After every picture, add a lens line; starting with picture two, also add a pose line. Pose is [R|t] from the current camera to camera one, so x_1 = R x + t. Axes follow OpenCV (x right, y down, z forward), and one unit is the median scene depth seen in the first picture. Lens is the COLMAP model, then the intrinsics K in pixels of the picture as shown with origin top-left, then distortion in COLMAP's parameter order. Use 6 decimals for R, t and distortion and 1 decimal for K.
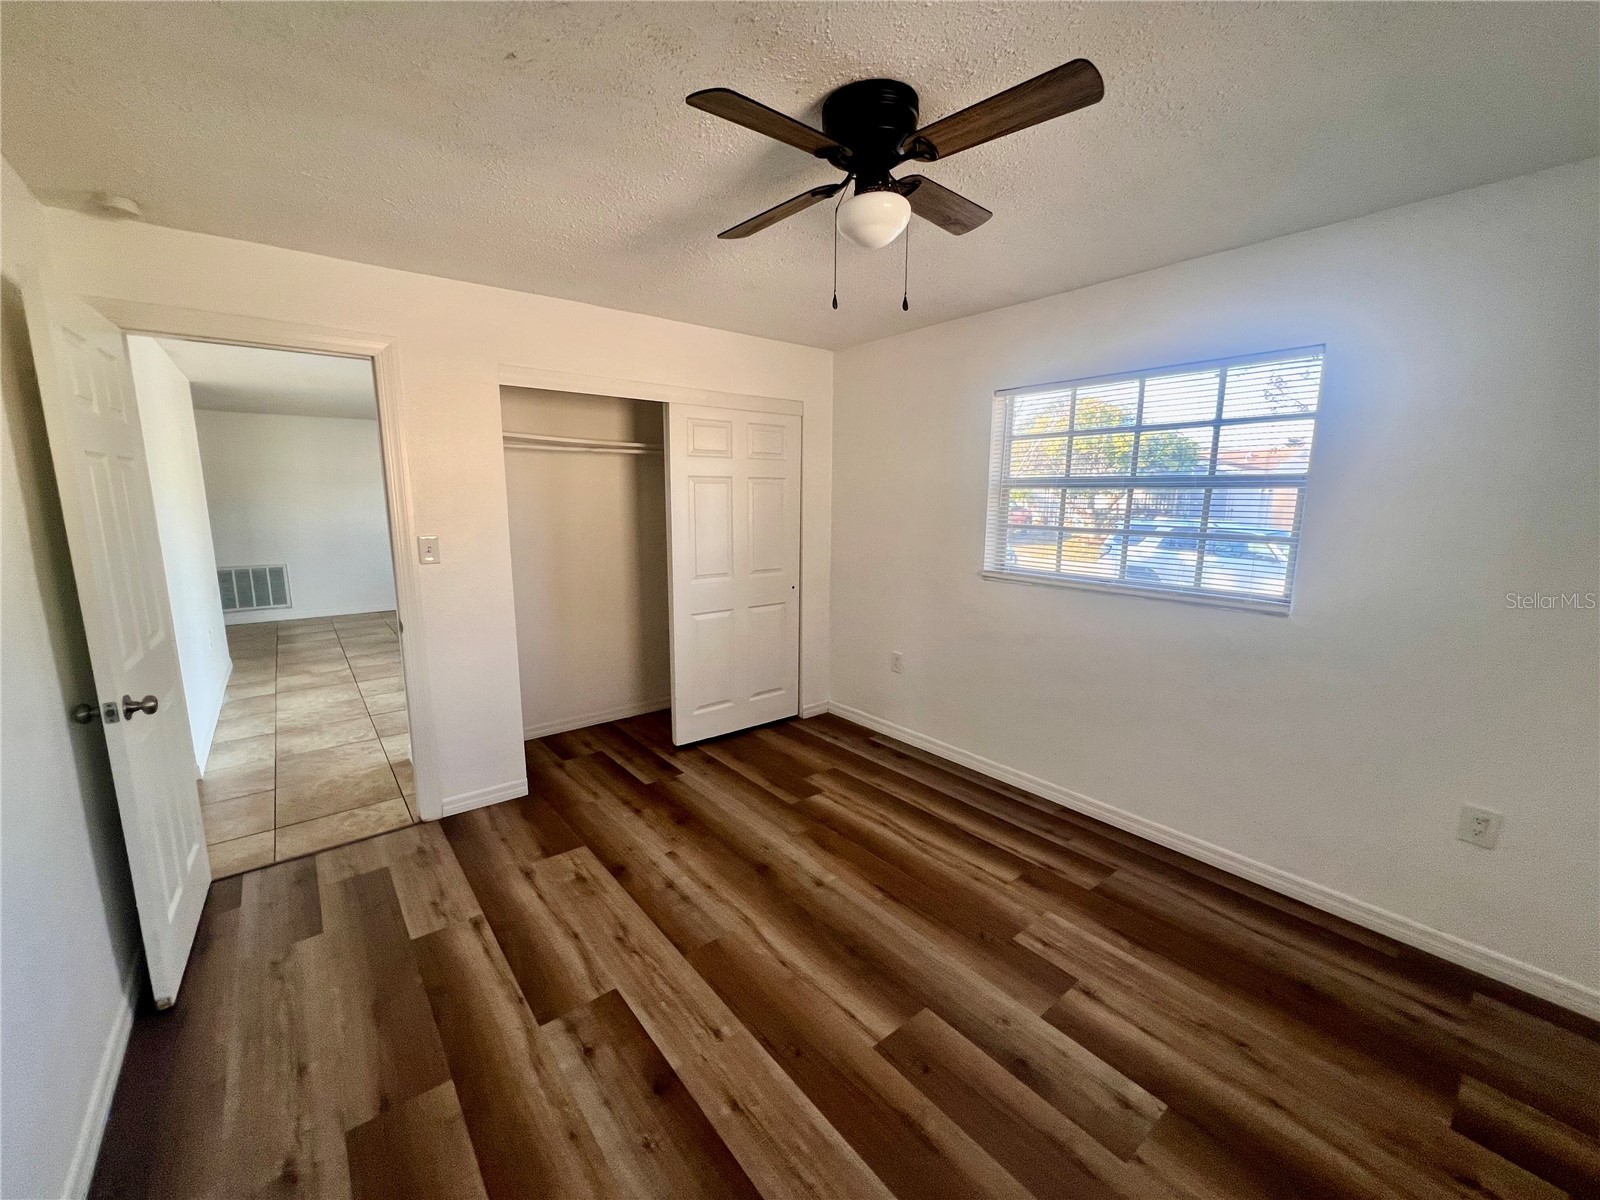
lens RADIAL K [[638.3, 0, 797.8], [0, 638.3, 600.7], [0, 0, 1]] dist [-0.000758, 0.000224]
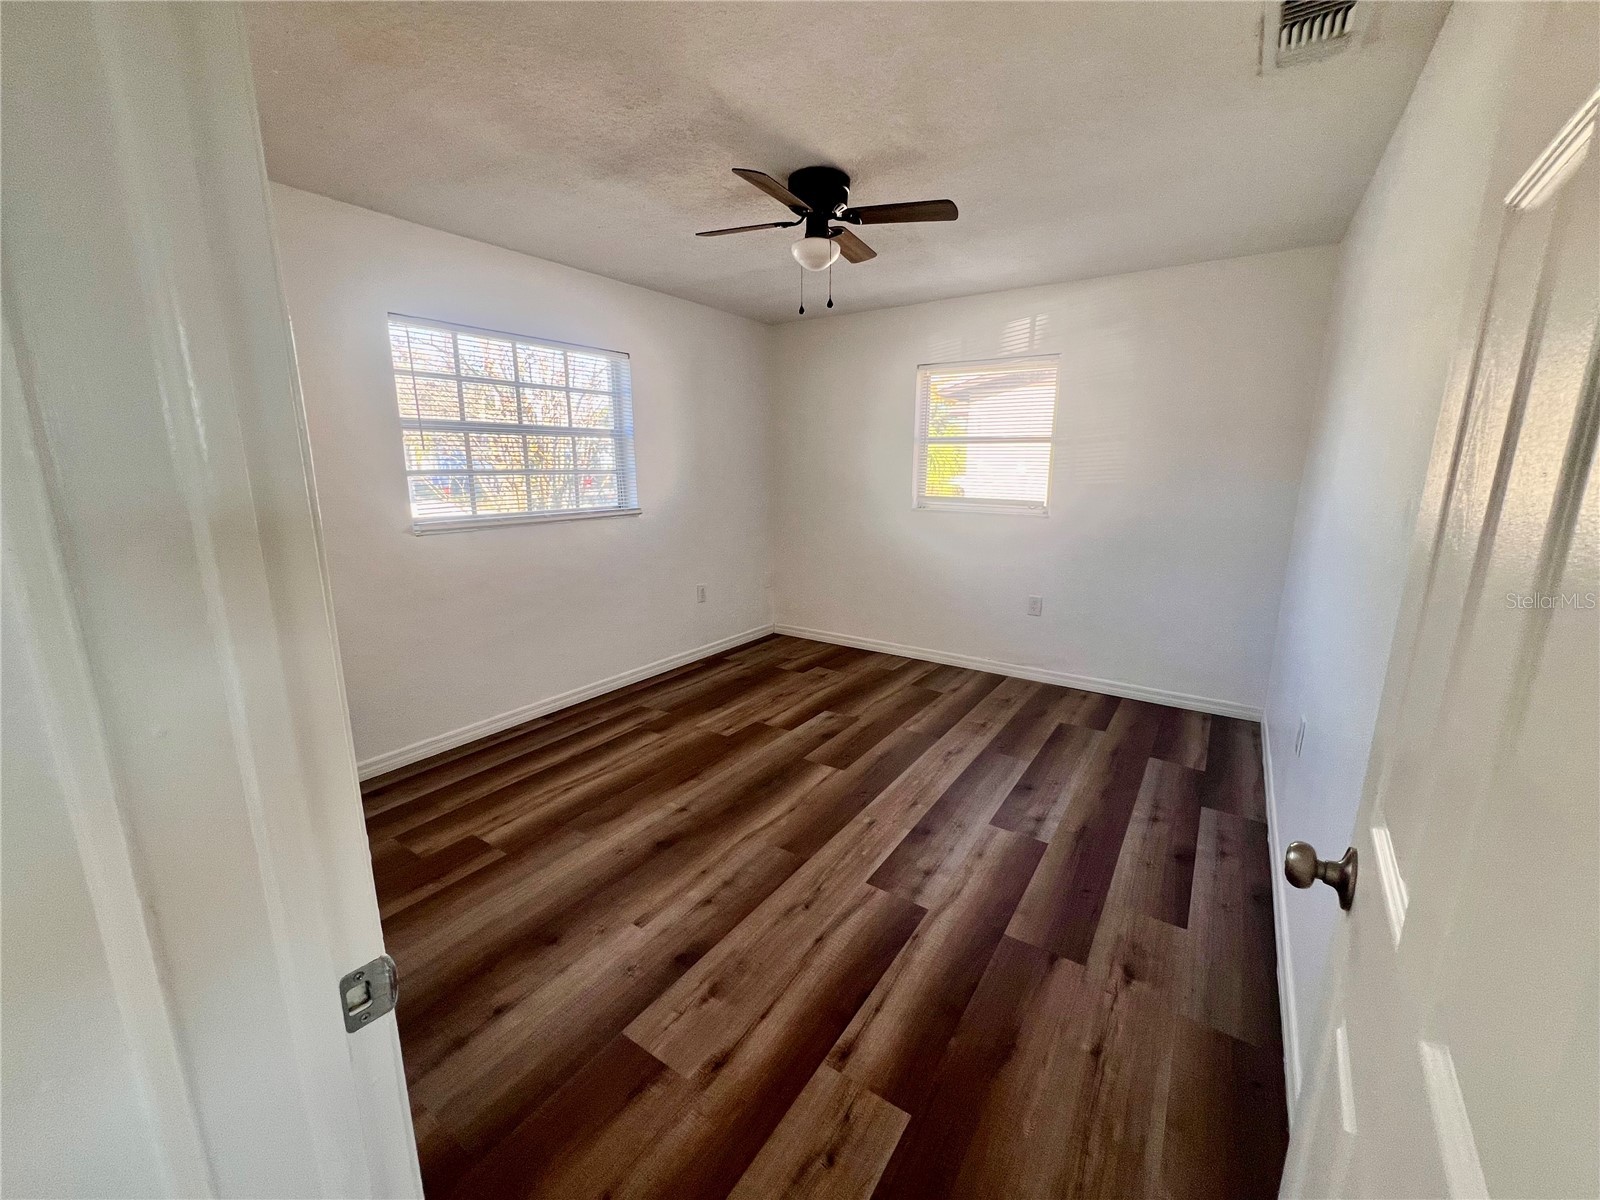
lens RADIAL K [[638.3, 0, 797.8], [0, 638.3, 600.7], [0, 0, 1]] dist [-0.000758, 0.000224]
pose [[-0.290789, -0.206006, 0.934346, -1.024083], [0.157486, 0.952921, 0.259114, -0.136902], [-0.943737, 0.222494, -0.244656, 1.106005]]
